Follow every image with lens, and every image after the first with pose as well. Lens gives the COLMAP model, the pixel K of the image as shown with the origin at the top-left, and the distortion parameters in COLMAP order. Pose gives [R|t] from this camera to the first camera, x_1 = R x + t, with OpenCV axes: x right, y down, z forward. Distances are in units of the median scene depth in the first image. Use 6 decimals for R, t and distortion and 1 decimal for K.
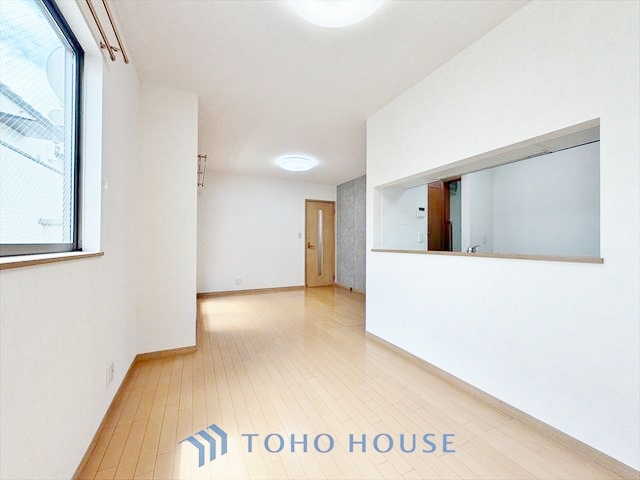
lens RADIAL K [[256.3, 0, 321.2], [0, 256.3, 241.4], [0, 0, 1]] dist [-0.000426, -0.000158]
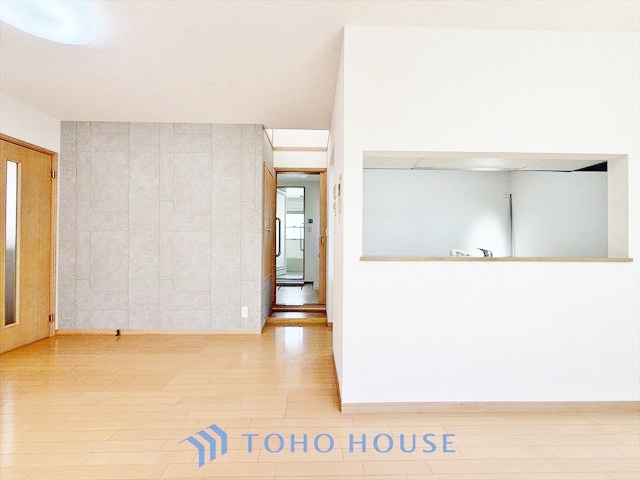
lens RADIAL K [[256.3, 0, 319.2], [0, 256.3, 240.2], [0, 0, 1]] dist [-0.000426, -0.000158]
pose [[0.418242, 0.009346, 0.908287, -0.182279], [-0.009614, 0.999937, -0.005862, -0.001500], [-0.908285, -0.006280, 0.418306, 0.420353]]
